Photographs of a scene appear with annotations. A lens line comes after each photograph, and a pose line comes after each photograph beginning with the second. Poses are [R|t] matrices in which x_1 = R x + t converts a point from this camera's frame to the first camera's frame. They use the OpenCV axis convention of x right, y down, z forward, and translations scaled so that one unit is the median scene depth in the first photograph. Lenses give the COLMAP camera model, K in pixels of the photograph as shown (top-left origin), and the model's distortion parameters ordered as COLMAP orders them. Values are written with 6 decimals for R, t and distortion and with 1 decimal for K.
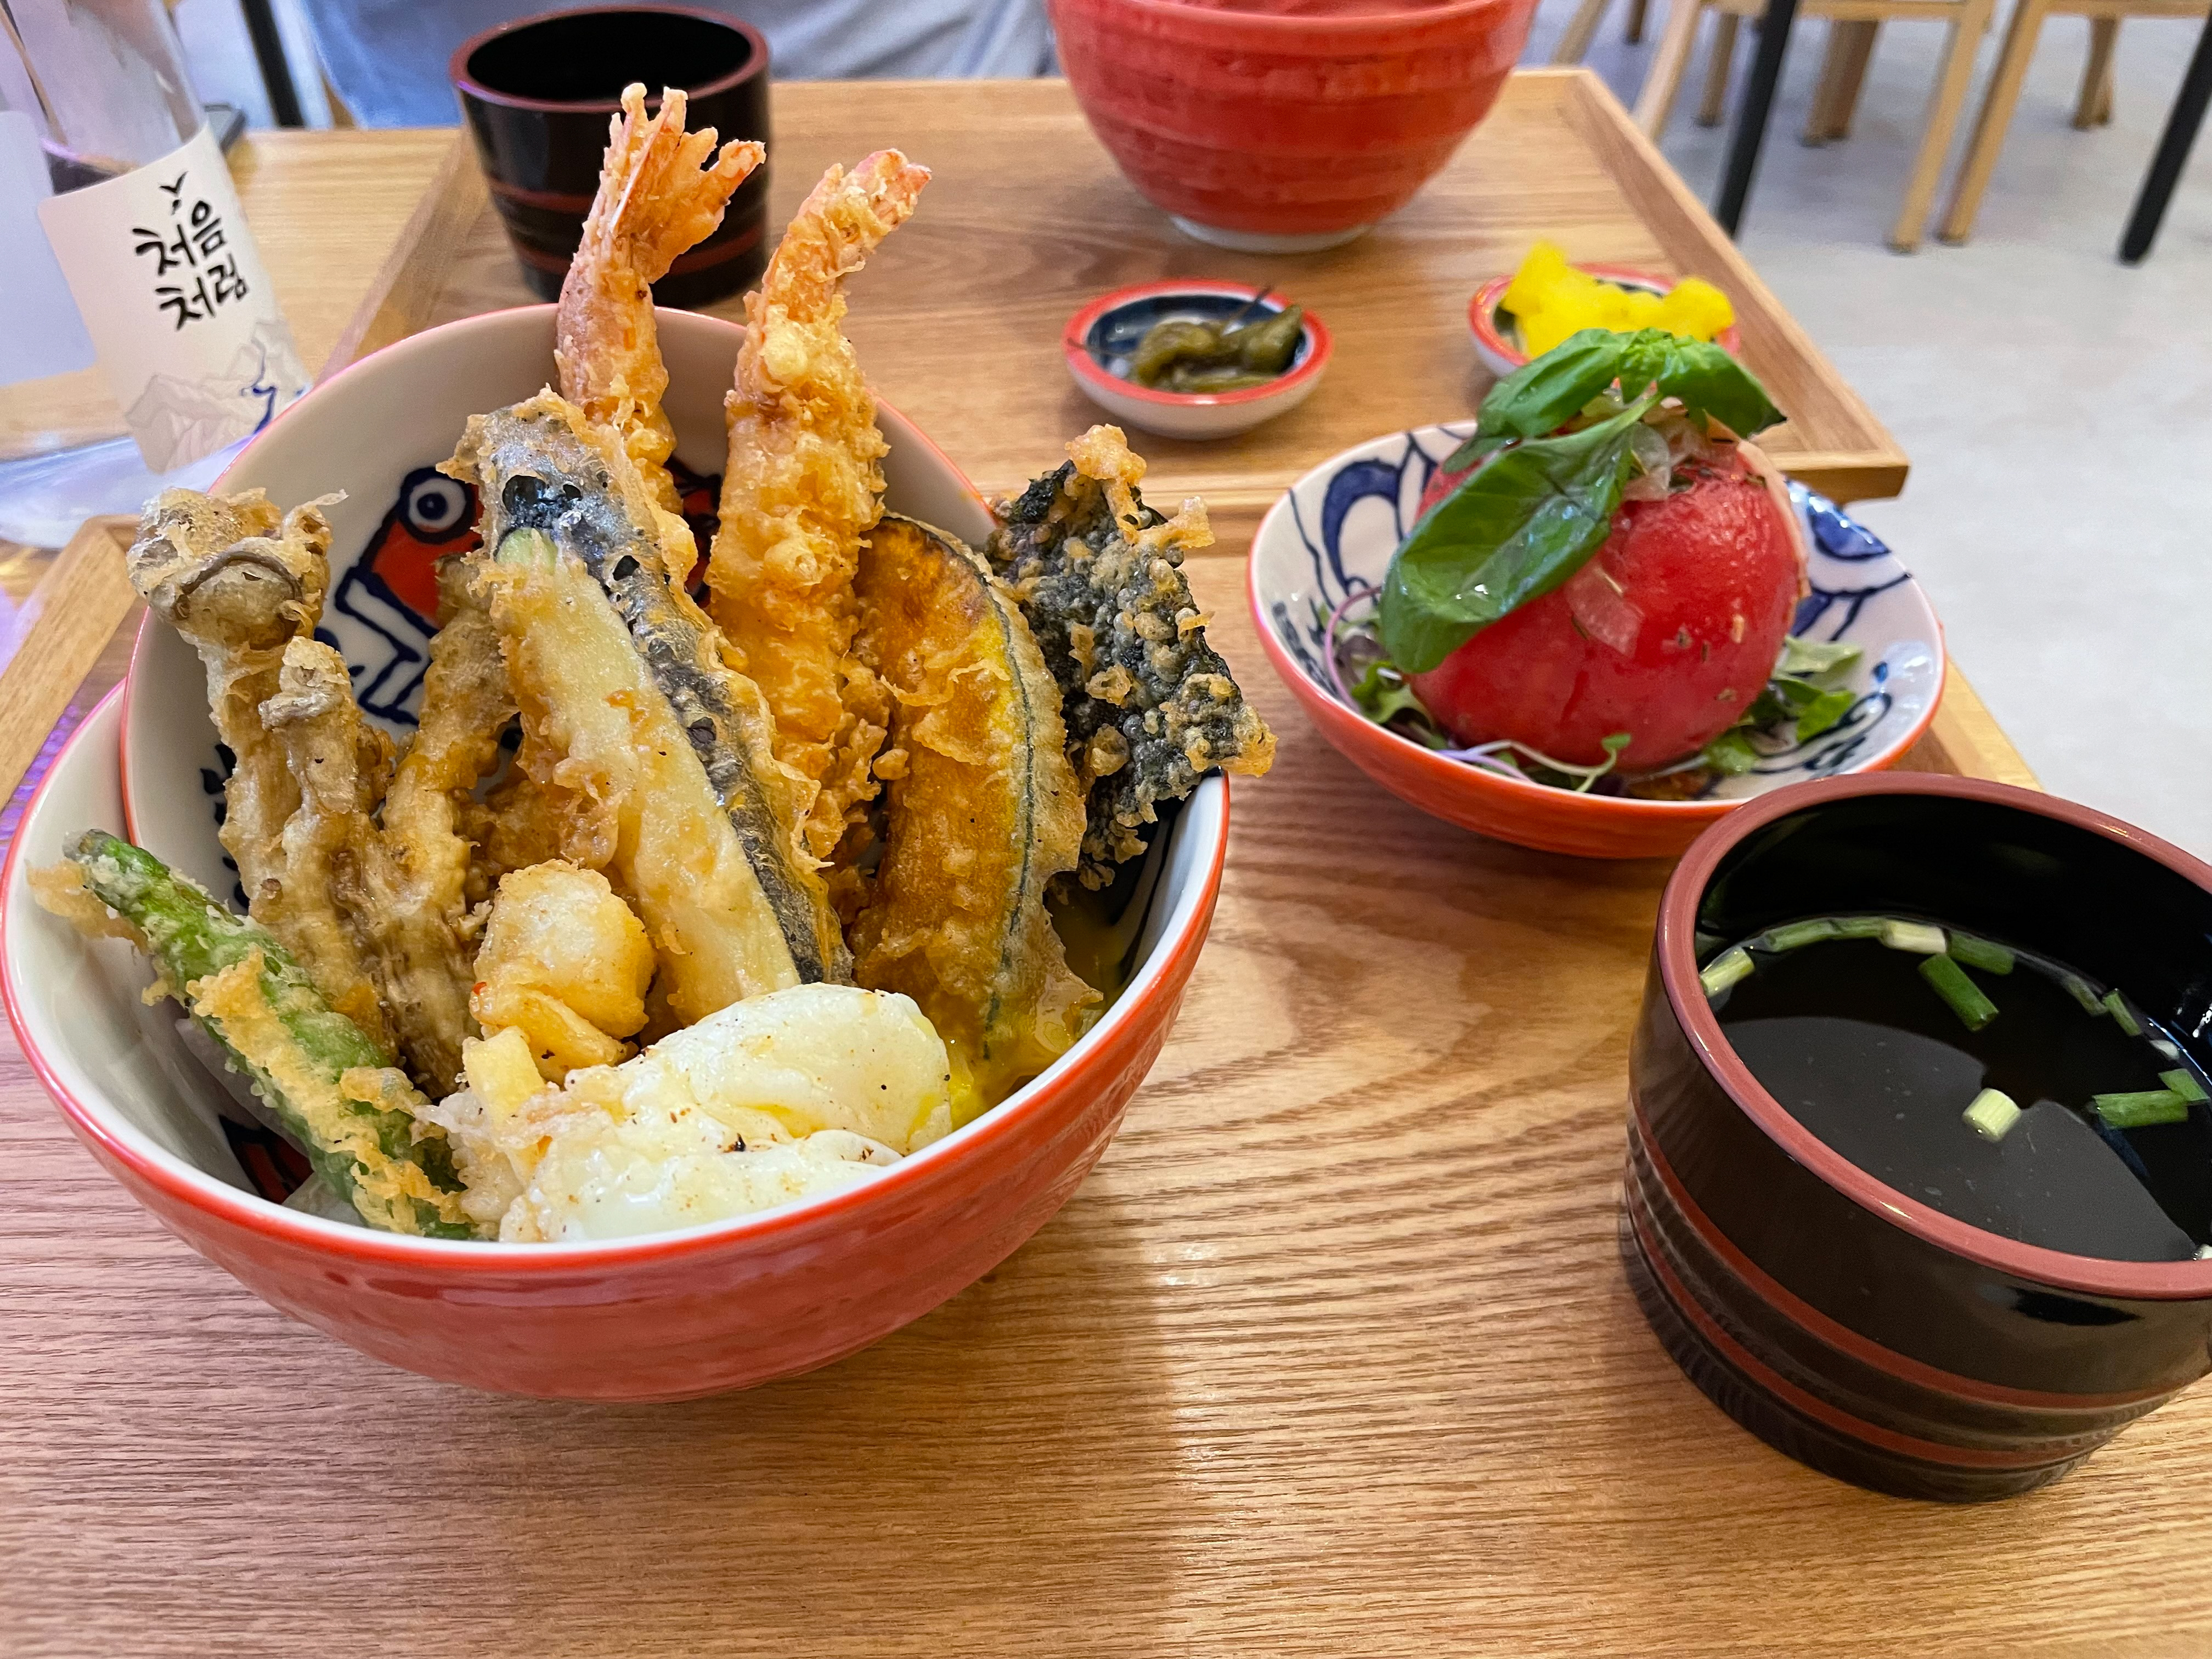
lens RADIAL K [[1786.4, 0, 1111.2], [0, 1786.4, 820.6], [0, 0, 1]] dist [0.127065, -0.232107]
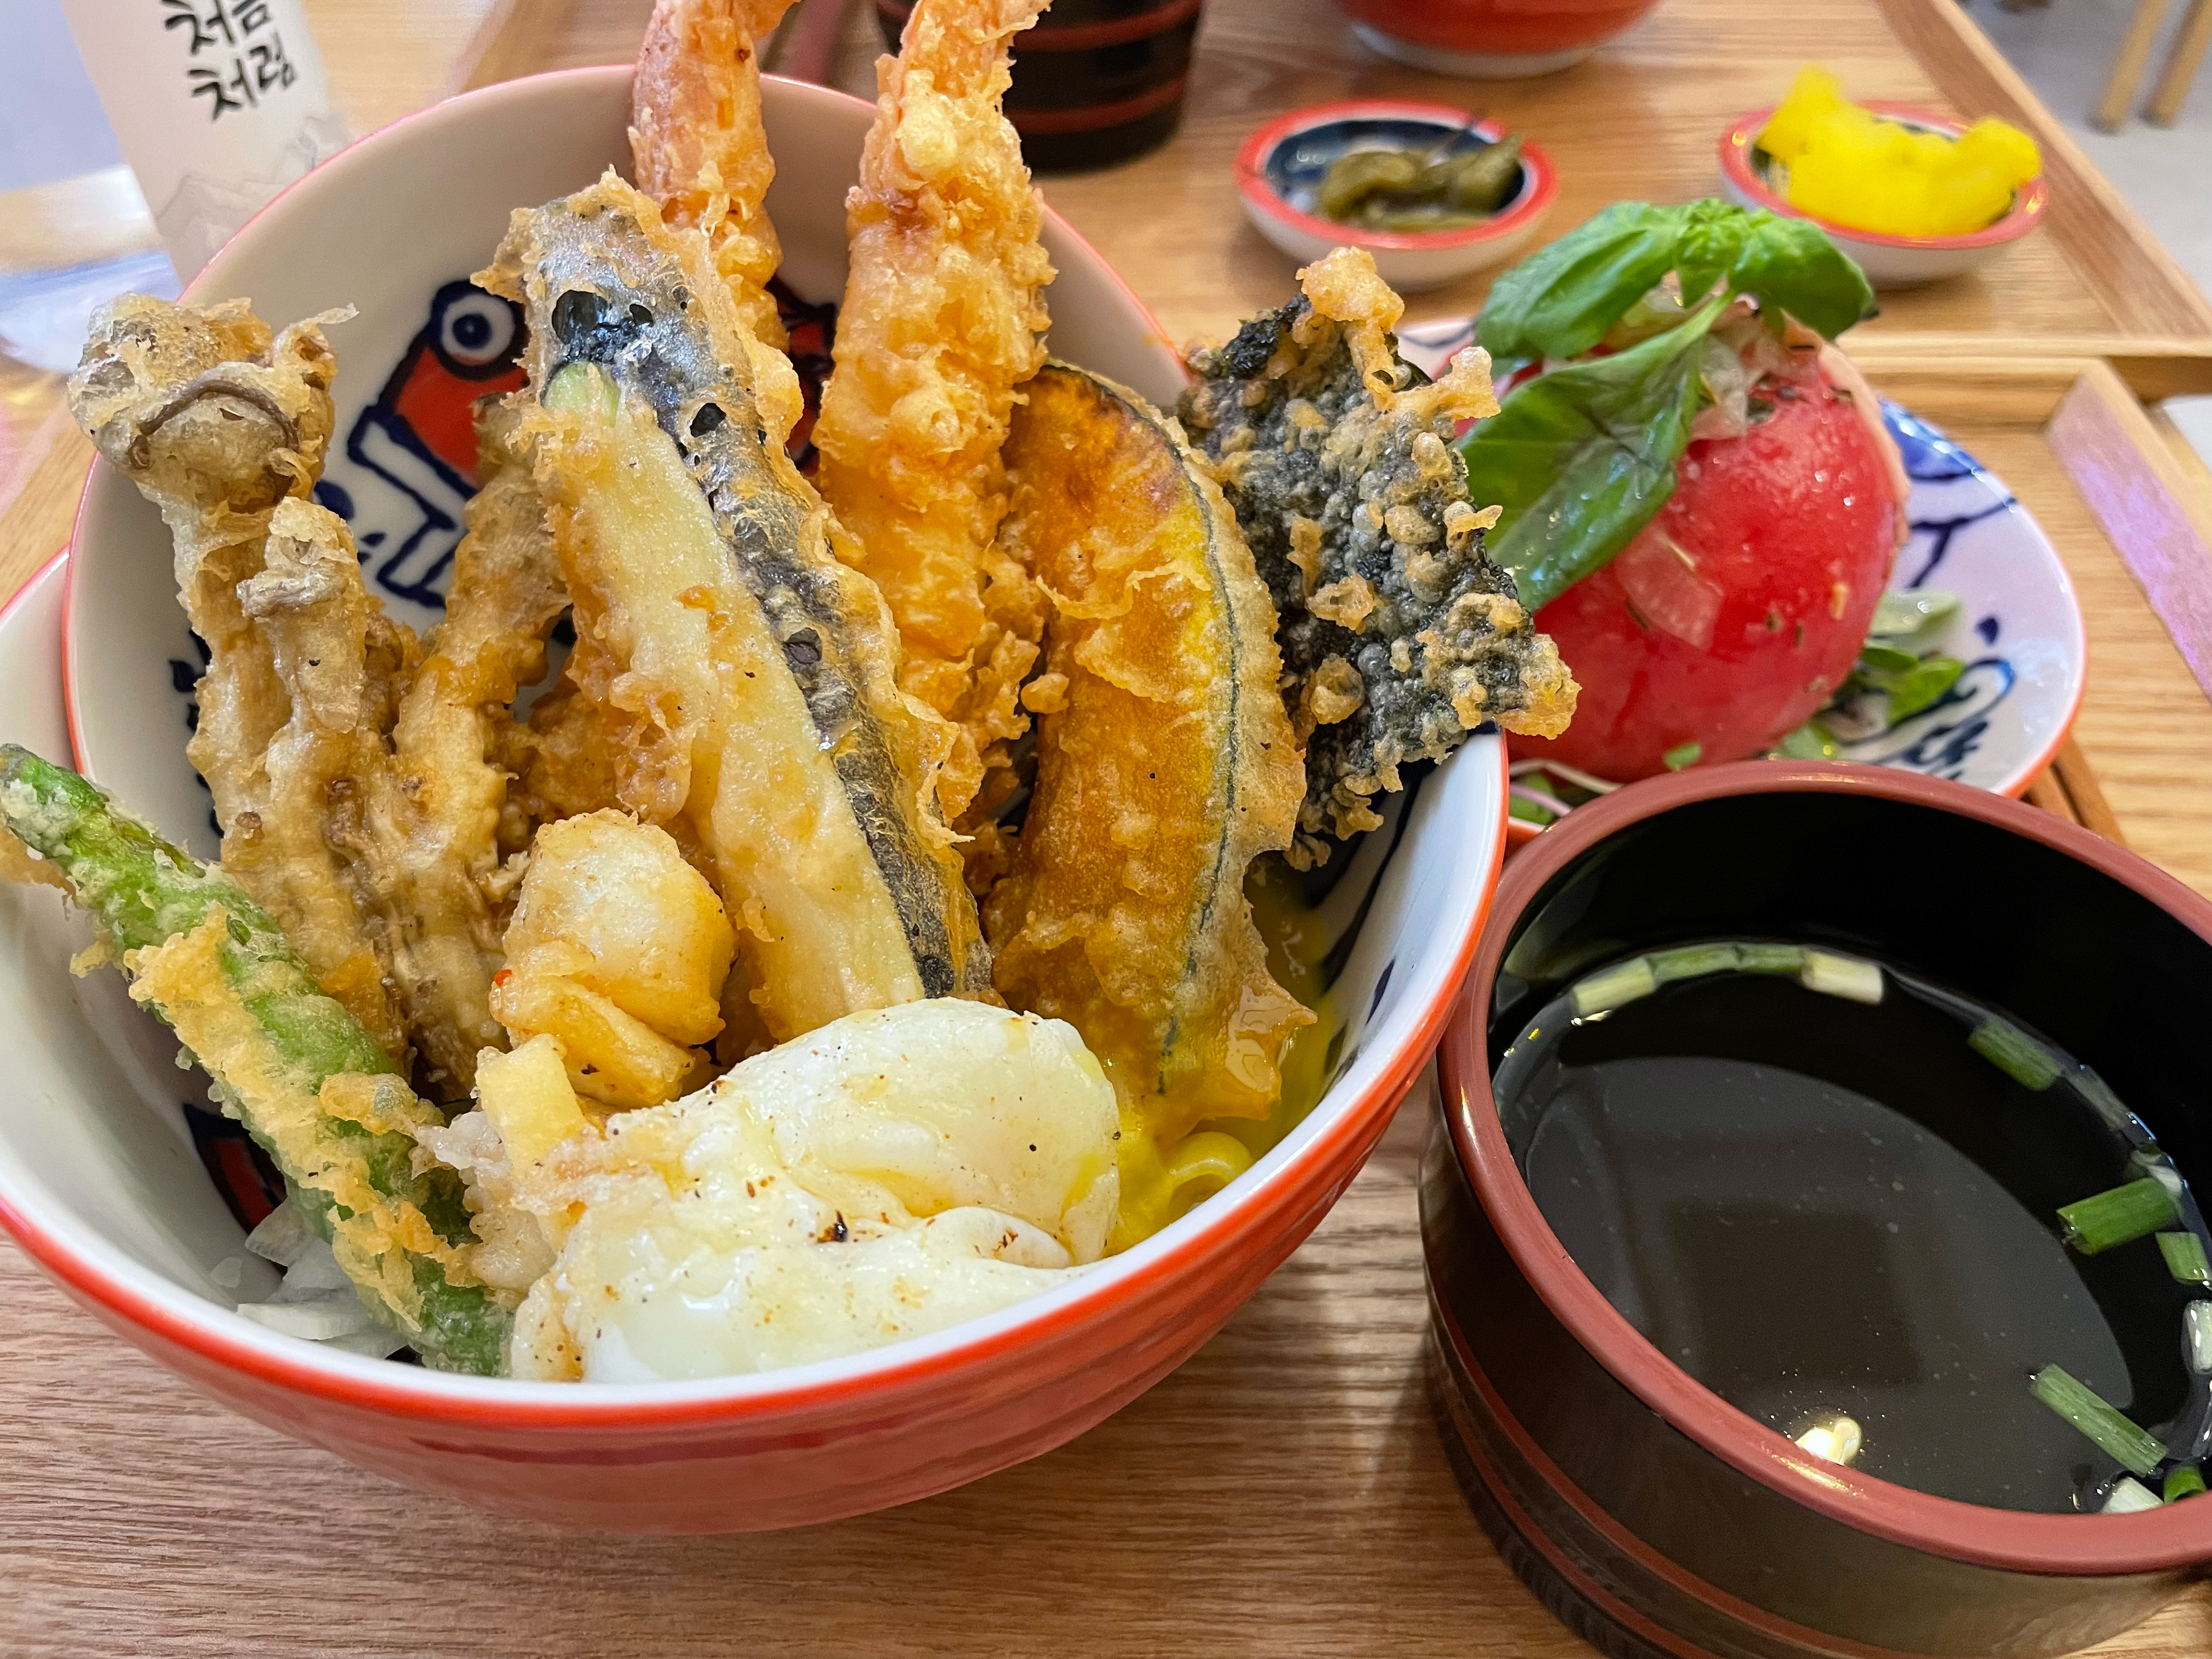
lens RADIAL K [[1786.4, 0, 1111.2], [0, 1786.4, 820.6], [0, 0, 1]] dist [0.127065, -0.232107]
pose [[0.997772, 0.046678, -0.047663, -0.057044], [-0.043143, 0.996422, 0.072675, -0.034737], [0.050884, -0.070457, 0.996216, 0.240210]]
